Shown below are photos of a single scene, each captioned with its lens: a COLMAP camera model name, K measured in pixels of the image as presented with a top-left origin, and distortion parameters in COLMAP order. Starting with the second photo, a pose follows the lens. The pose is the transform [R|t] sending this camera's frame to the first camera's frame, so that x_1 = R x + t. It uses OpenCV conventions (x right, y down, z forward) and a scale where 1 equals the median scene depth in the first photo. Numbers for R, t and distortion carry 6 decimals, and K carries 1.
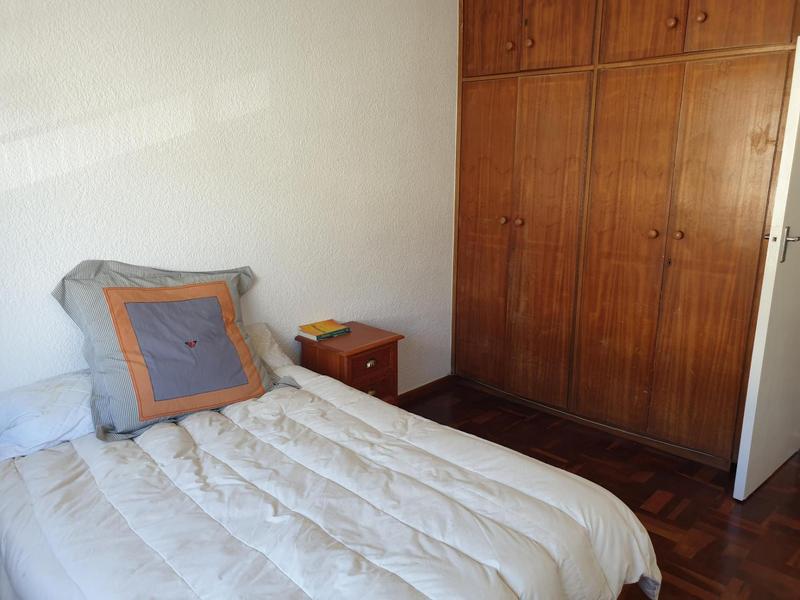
lens RADIAL K [[608.4, 0, 400.0], [0, 608.4, 300.0], [0, 0, 1]] dist [0.002992, 0.000586]
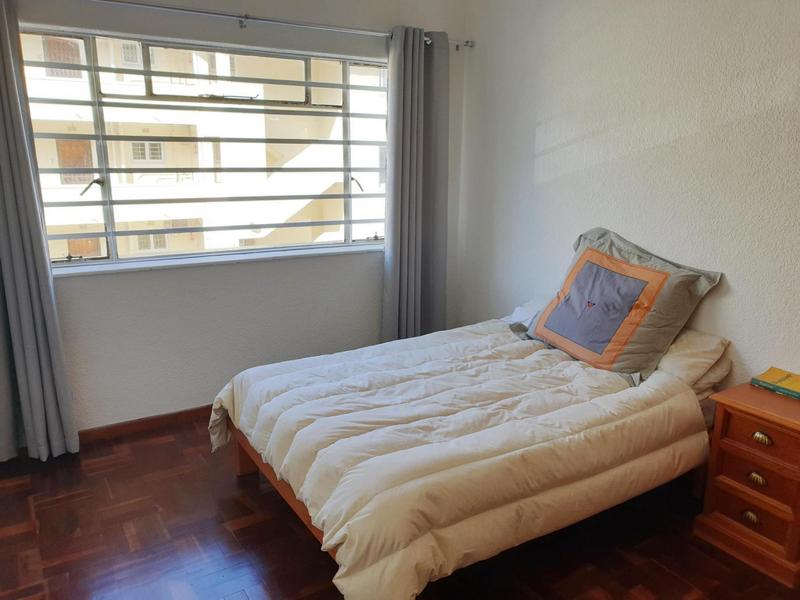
lens RADIAL K [[608.4, 0, 400.0], [0, 608.4, 300.0], [0, 0, 1]] dist [0.002992, 0.000586]
pose [[-0.246544, 0.231793, -0.941004, 0.869845], [-0.244214, 0.924783, 0.291781, -0.192075], [0.937857, 0.301743, -0.171393, 0.813398]]
